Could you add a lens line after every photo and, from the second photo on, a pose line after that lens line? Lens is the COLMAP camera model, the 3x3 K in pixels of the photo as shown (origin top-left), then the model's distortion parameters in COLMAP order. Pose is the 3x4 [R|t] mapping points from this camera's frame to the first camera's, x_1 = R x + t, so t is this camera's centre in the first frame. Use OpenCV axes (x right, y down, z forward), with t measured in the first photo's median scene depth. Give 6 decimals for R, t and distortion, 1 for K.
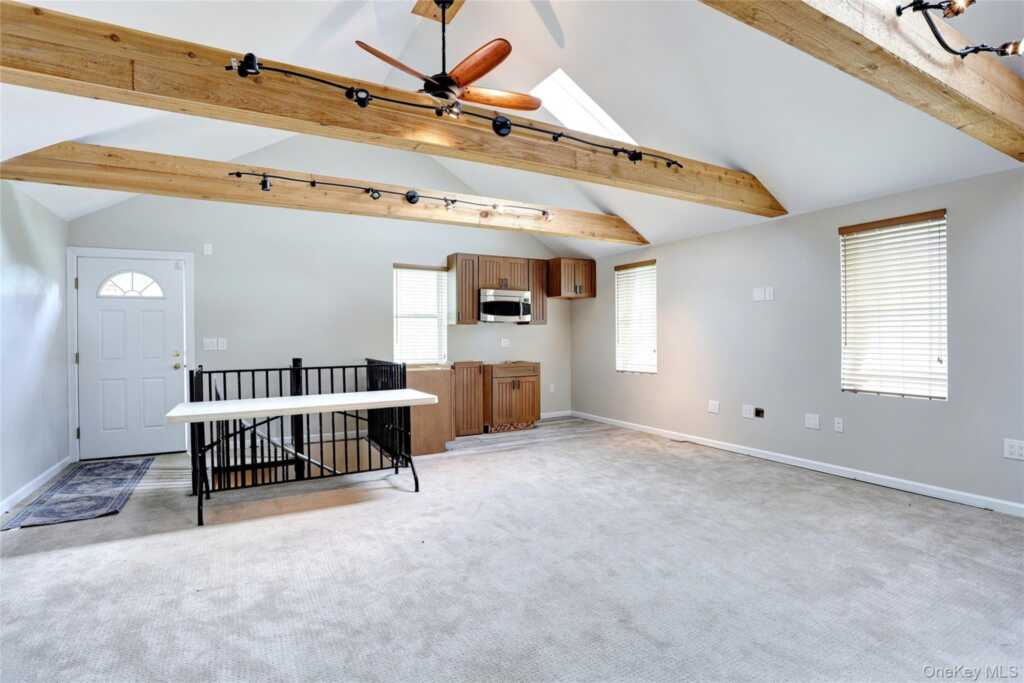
lens RADIAL K [[495.1, 0, 506.8], [0, 495.1, 337.5], [0, 0, 1]] dist [-0.052798, 0.008548]
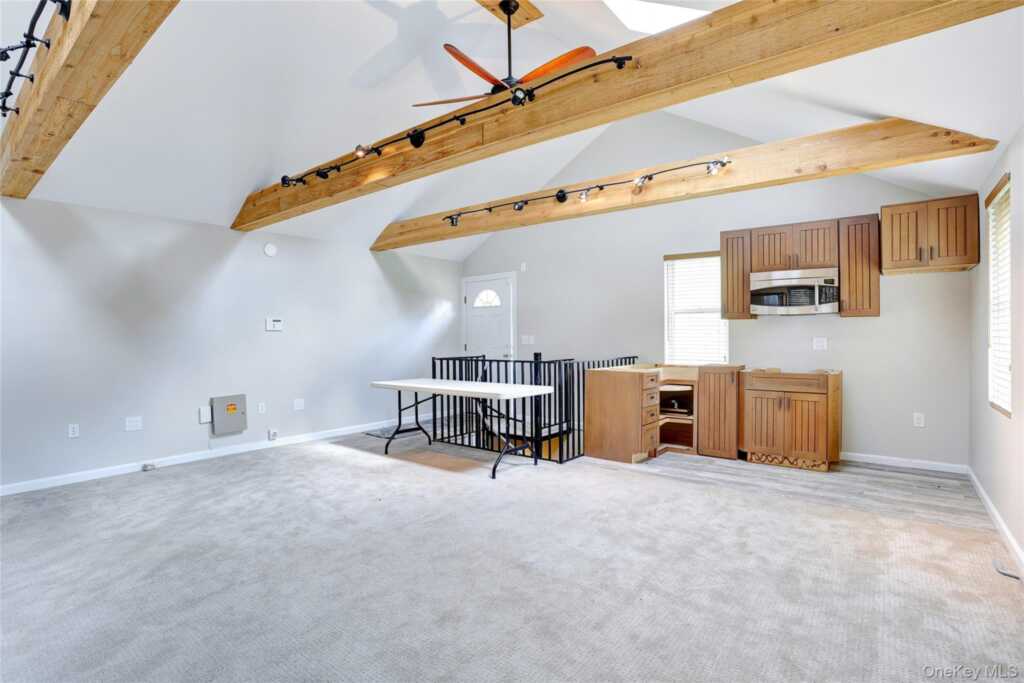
lens RADIAL K [[495.1, 0, 508.6], [0, 495.1, 345.6], [0, 0, 1]] dist [-0.052798, 0.008548]
pose [[0.399855, 0.025779, -0.916216, 0.641261], [-0.000129, 0.999606, 0.028070, -0.008778], [0.916579, -0.011106, 0.399700, 0.462344]]
